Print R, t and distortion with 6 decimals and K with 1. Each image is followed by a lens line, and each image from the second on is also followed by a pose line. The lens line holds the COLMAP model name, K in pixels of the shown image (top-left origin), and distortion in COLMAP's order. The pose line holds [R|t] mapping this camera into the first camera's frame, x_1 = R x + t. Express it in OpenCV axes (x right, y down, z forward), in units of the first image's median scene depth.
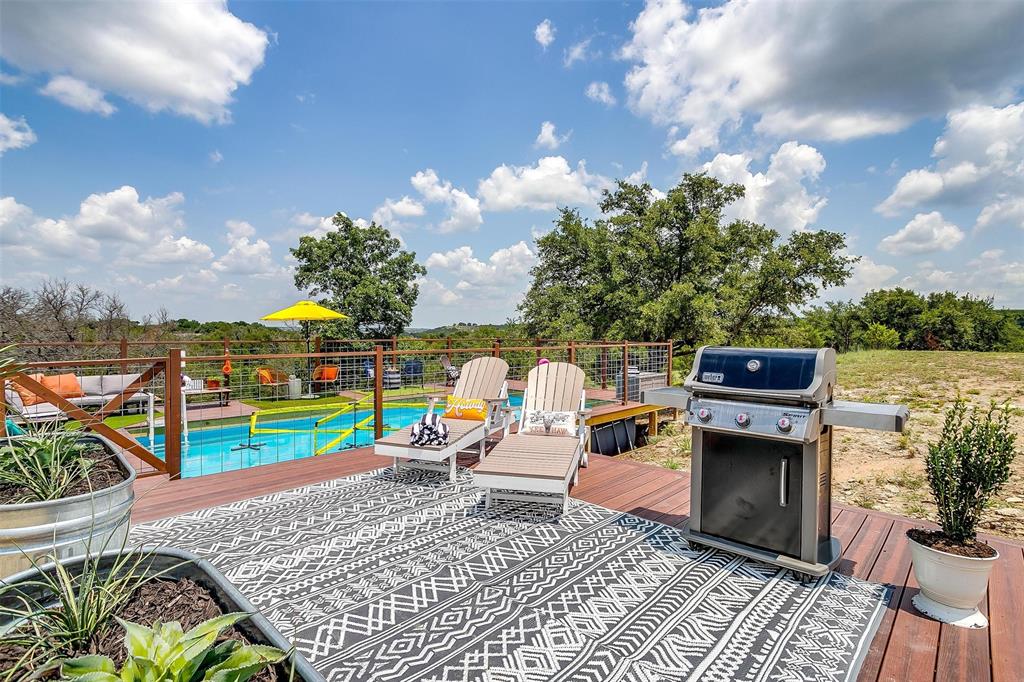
lens RADIAL K [[493.1, 0, 506.2], [0, 493.1, 340.1], [0, 0, 1]] dist [-0.013771, 0.000147]
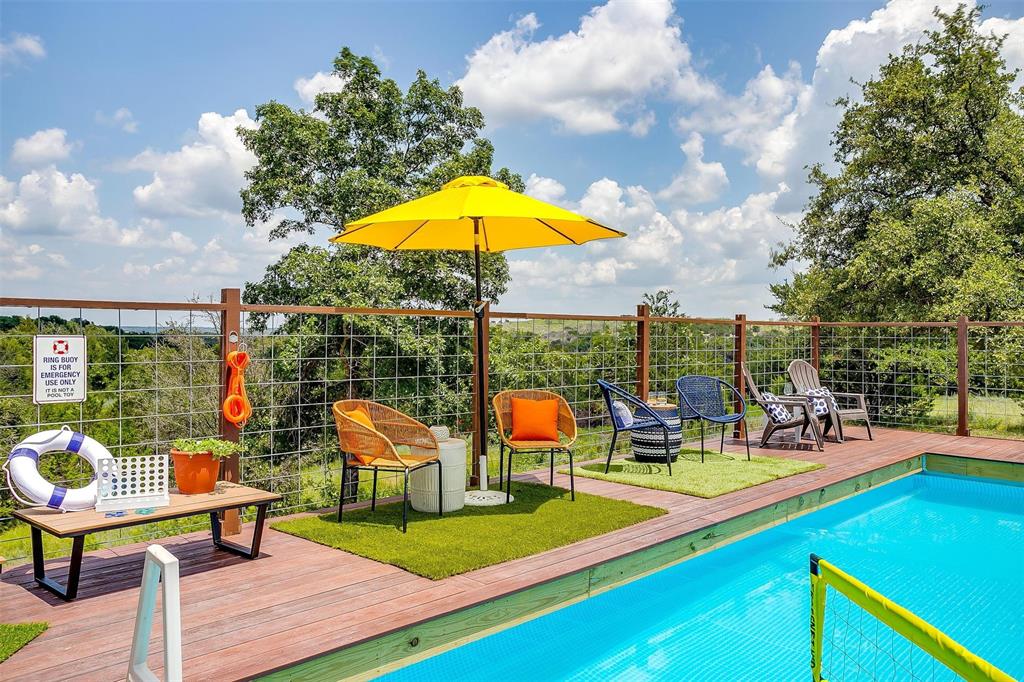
lens RADIAL K [[796.0, 0, 512.0], [0, 796.0, 341.0], [0, 0, 1]] dist [-0.001395, -0.000288]
pose [[0.999484, 0.001175, 0.032095, -0.351989], [-0.000893, 0.999961, -0.008804, 0.020472], [-0.032104, 0.008771, 0.999446, 0.457191]]
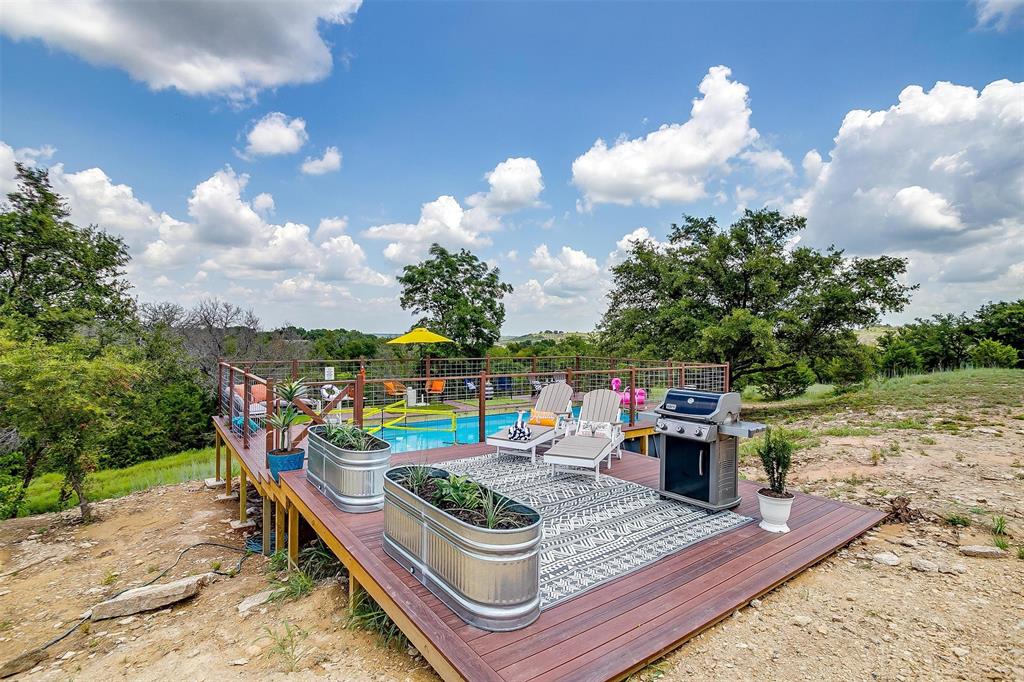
lens RADIAL K [[506.9, 0, 495.8], [0, 506.9, 336.1], [0, 0, 1]] dist [-0.029205, -0.000023]
pose [[0.981295, -0.001659, -0.192505, 0.027541], [-0.002048, 0.999816, -0.019053, -0.030375], [0.192501, 0.019091, 0.981111, -0.200554]]
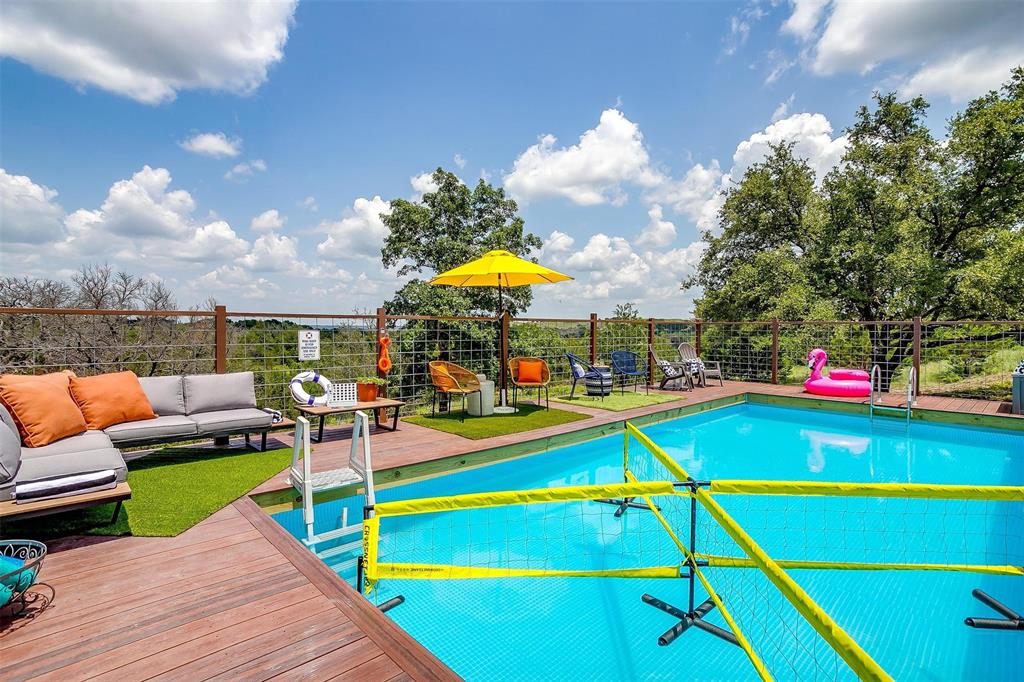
lens RADIAL K [[499.4, 0, 505.9], [0, 499.4, 339.0], [0, 0, 1]] dist [-0.034196, 0.000023]
pose [[0.998896, -0.001589, -0.046940, -0.325897], [0.001646, 0.999998, 0.001175, 0.023201], [0.046938, -0.001251, 0.998897, 0.347271]]
